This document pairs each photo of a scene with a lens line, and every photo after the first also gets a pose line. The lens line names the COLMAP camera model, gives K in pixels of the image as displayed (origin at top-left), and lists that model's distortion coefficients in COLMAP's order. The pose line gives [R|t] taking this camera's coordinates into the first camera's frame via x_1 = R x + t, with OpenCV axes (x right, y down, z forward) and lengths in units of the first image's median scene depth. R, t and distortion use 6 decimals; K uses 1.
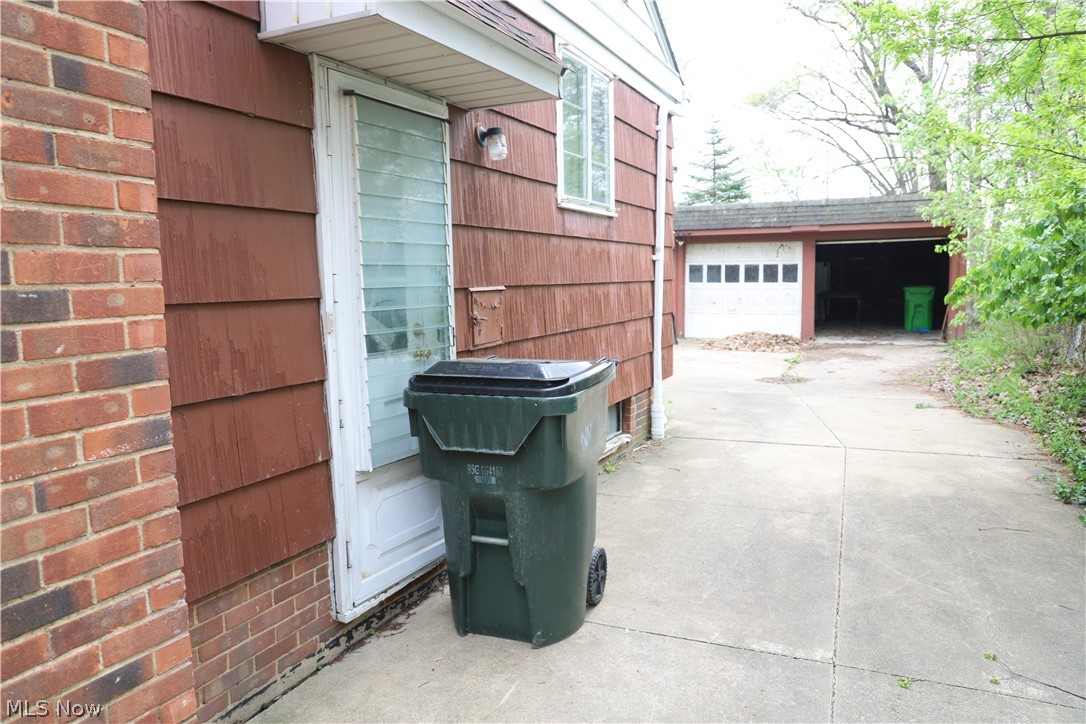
lens RADIAL K [[755.2, 0, 543.0], [0, 755.2, 362.0], [0, 0, 1]] dist [-0.082007, 0.059144]
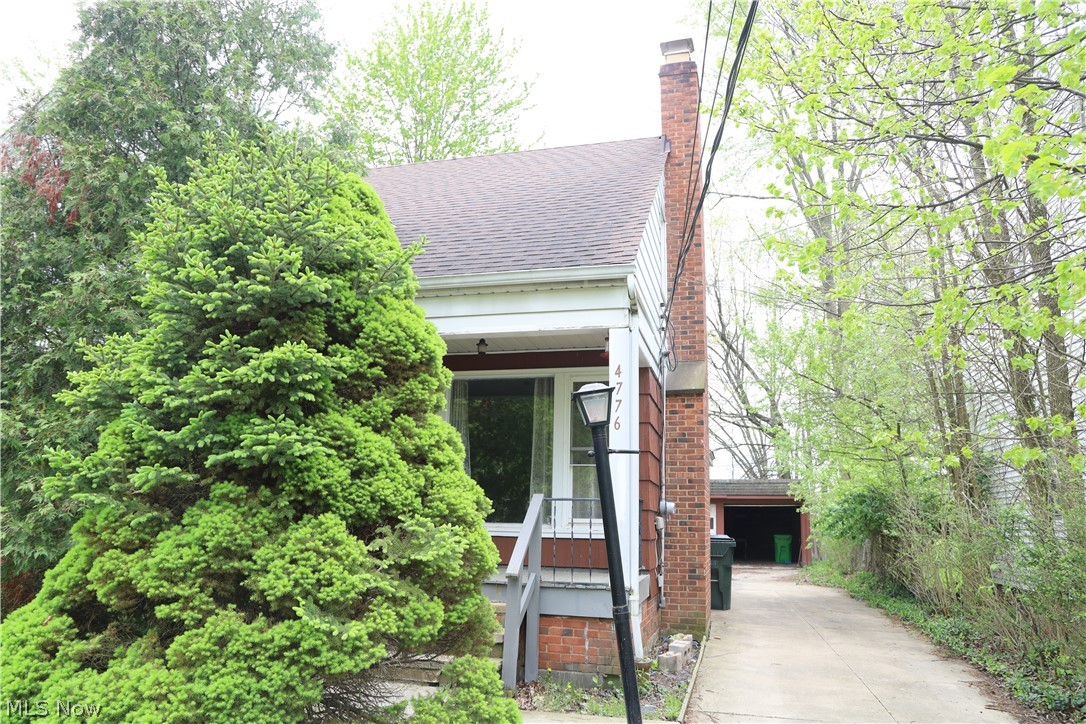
lens RADIAL K [[755.2, 0, 543.0], [0, 755.2, 362.0], [0, 0, 1]] dist [-0.082007, 0.059144]
pose [[0.981914, 0.076101, 0.173357, -0.321129], [-0.015344, 0.944633, -0.327769, 0.086527], [-0.188702, 0.319181, 0.928717, -0.537787]]
